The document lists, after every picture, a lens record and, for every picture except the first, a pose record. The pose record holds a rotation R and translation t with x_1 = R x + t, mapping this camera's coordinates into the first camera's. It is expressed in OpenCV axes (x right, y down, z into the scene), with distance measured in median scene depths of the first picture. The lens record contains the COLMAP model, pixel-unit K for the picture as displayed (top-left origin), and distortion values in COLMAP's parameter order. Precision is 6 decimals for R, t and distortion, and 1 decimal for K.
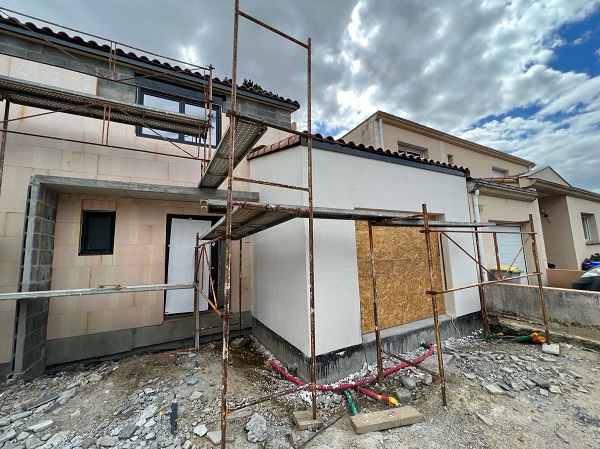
lens RADIAL K [[242.4, 0, 298.3], [0, 242.4, 223.6], [0, 0, 1]] dist [0.003881, 0.001276]
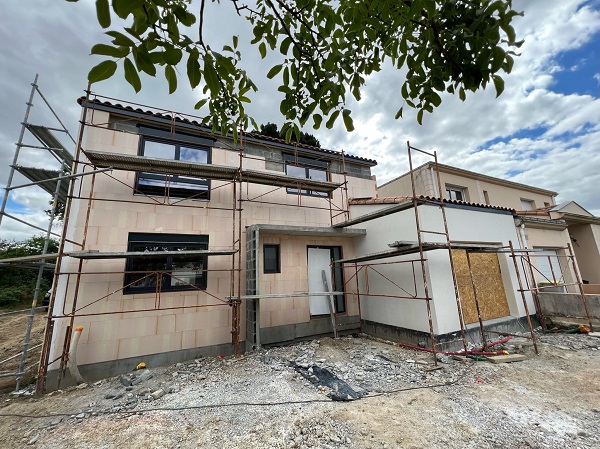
lens RADIAL K [[242.4, 0, 300.0], [0, 242.4, 221.7], [0, 0, 1]] dist [0.003881, 0.001276]
pose [[0.999154, -0.019417, -0.036247, -0.513020], [0.015450, 0.994172, -0.106692, -0.024332], [0.038107, 0.106041, 0.993631, -0.458592]]
